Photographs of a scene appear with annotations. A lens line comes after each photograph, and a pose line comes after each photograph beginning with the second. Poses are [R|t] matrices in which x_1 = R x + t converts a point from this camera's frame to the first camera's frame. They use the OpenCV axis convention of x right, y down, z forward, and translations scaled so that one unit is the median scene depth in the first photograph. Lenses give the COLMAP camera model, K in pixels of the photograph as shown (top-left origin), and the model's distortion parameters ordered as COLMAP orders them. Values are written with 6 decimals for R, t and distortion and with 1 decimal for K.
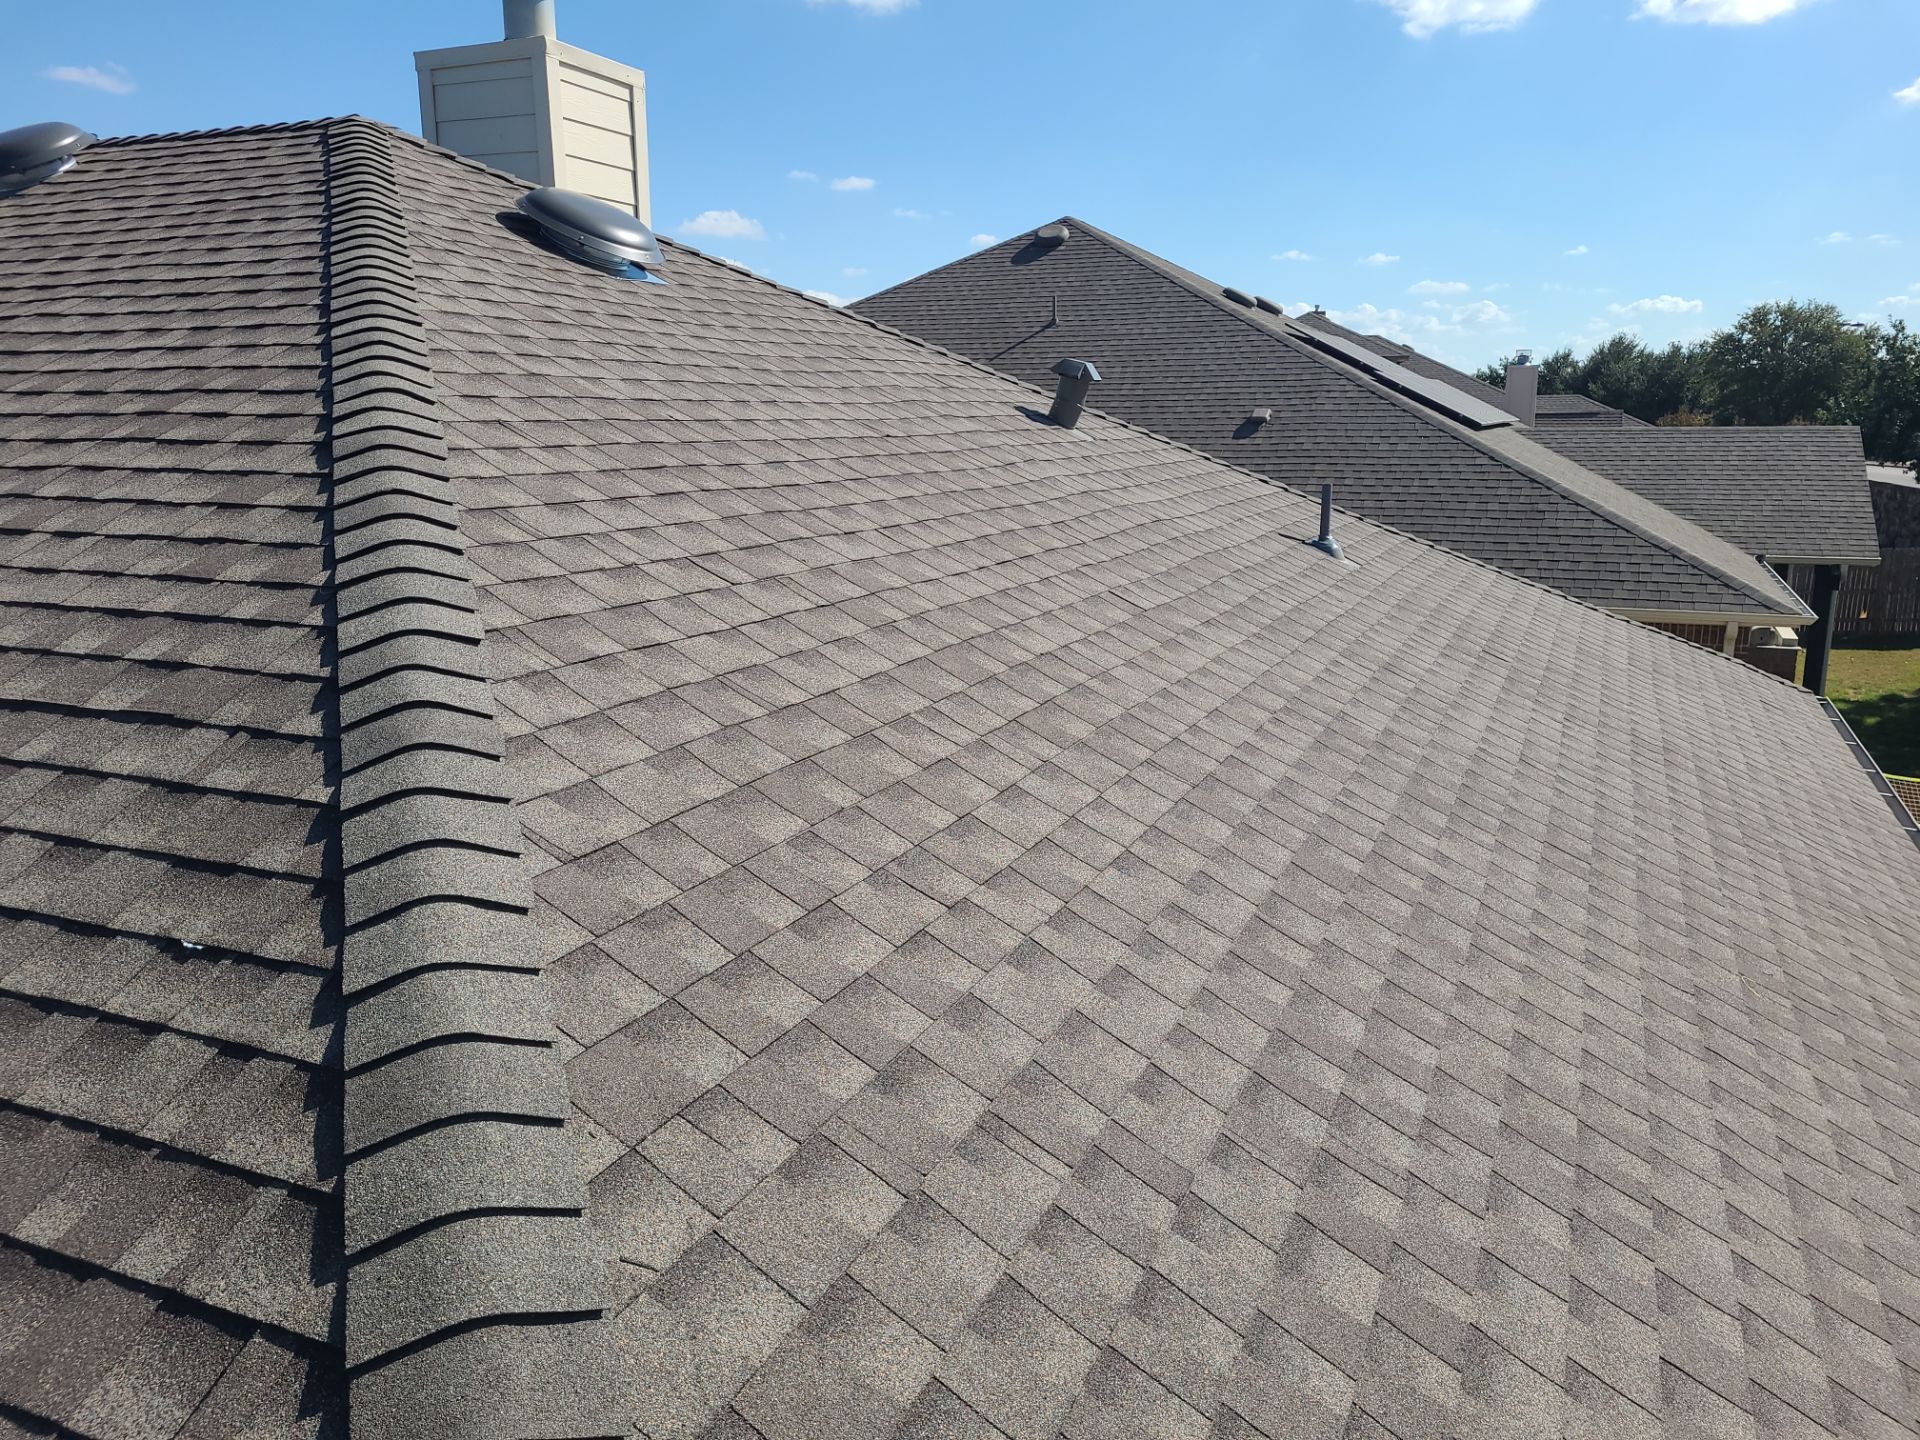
lens RADIAL K [[1438.1, 0, 967.1], [0, 1438.1, 710.3], [0, 0, 1]] dist [0.052948, -0.052072]
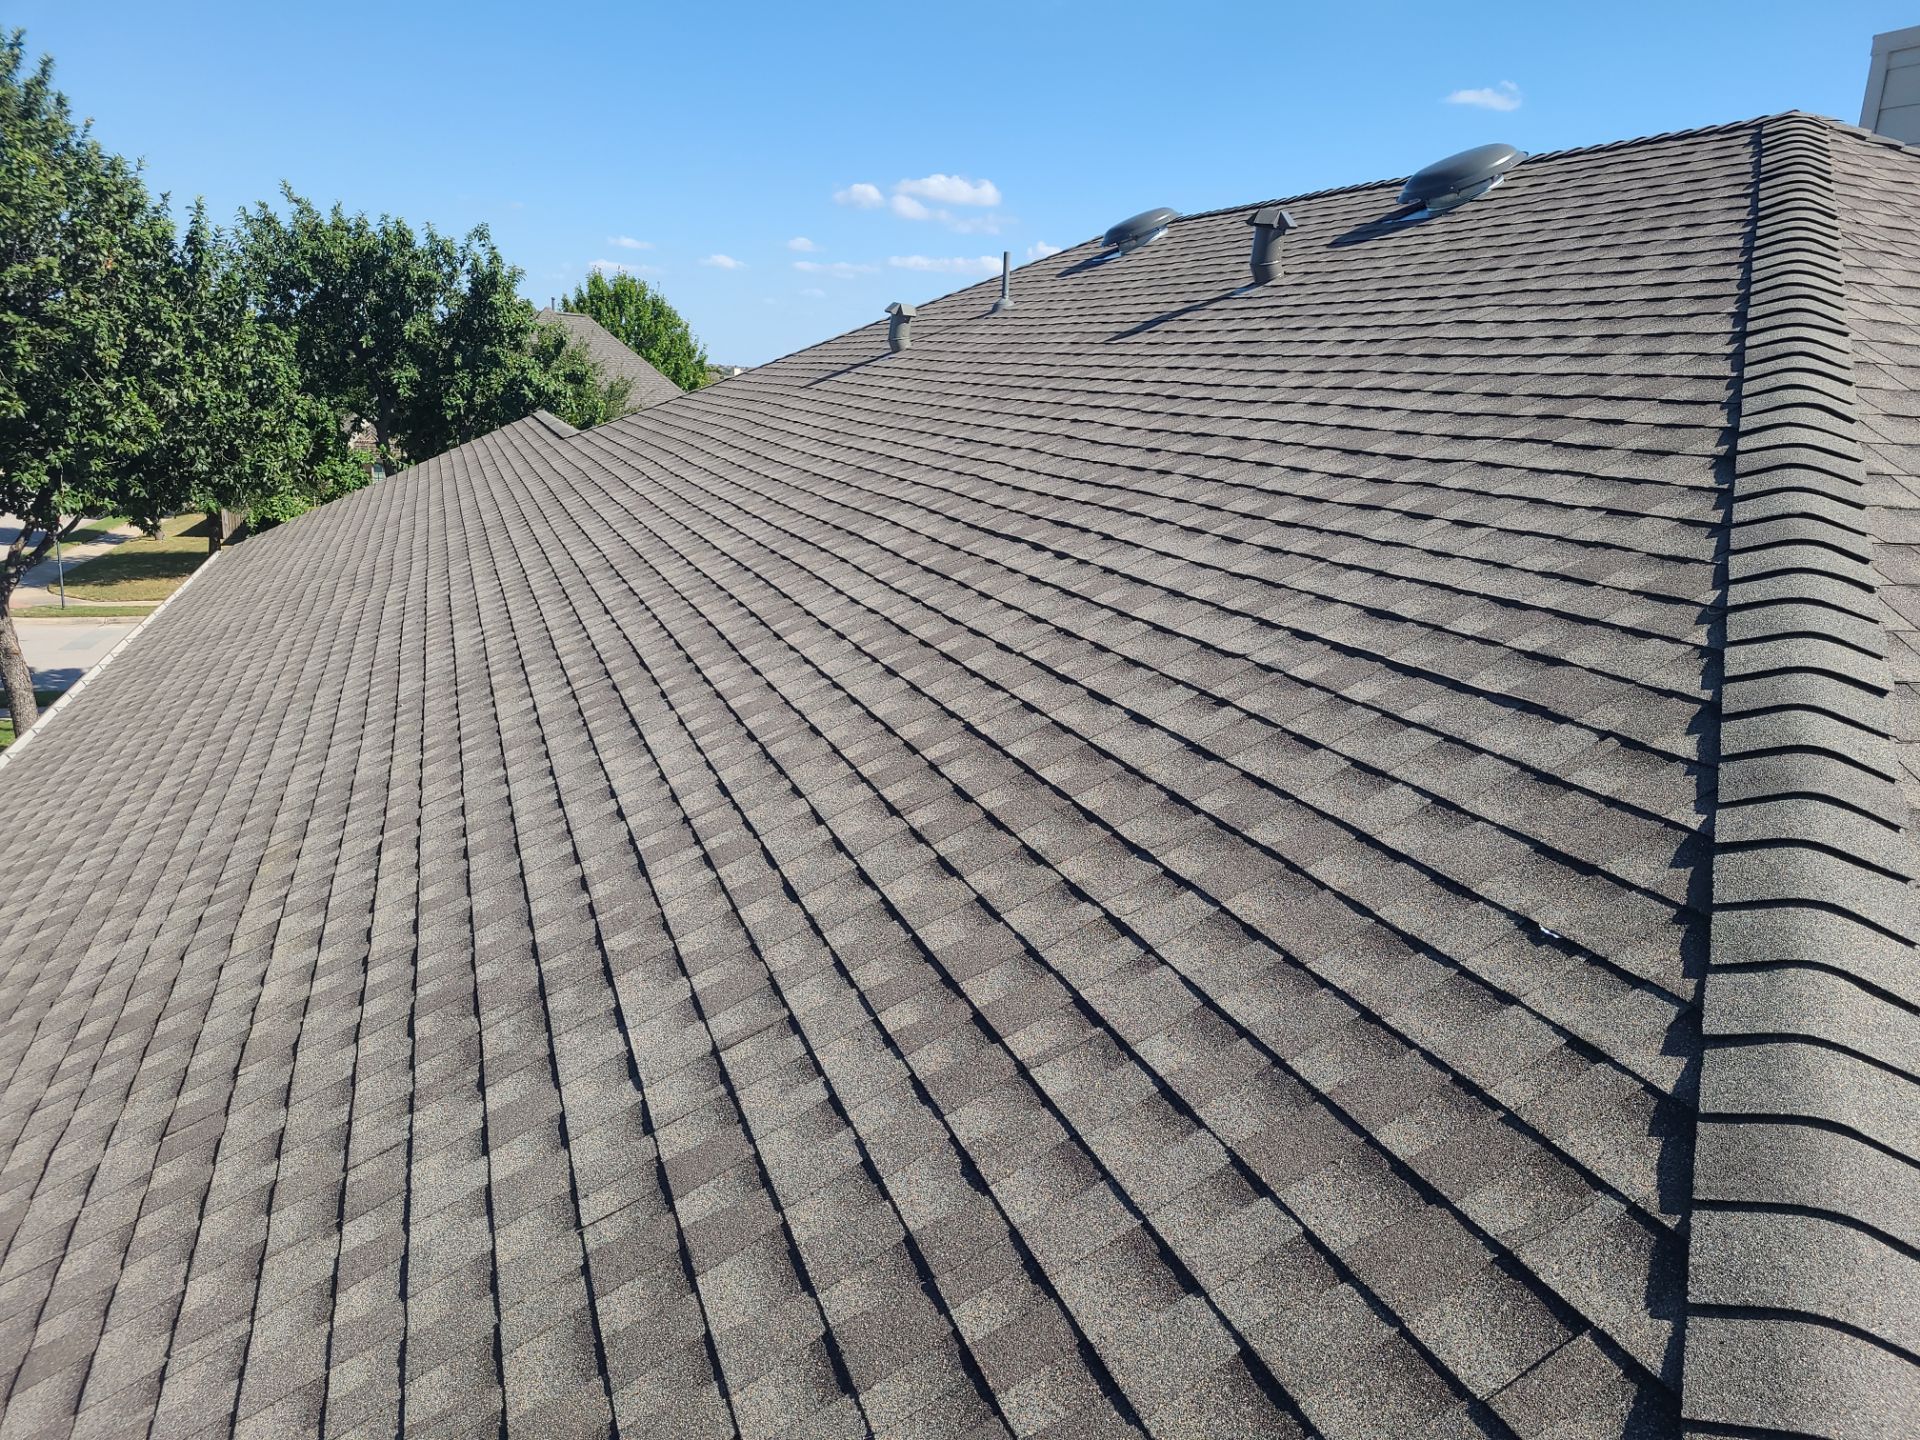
lens RADIAL K [[1438.1, 0, 967.1], [0, 1438.1, 710.3], [0, 0, 1]] dist [0.052948, -0.052072]
pose [[0.686335, 0.200044, -0.699233, -0.098359], [-0.198780, 0.976418, 0.084231, 0.000294], [0.699593, 0.081183, 0.709915, -0.042013]]
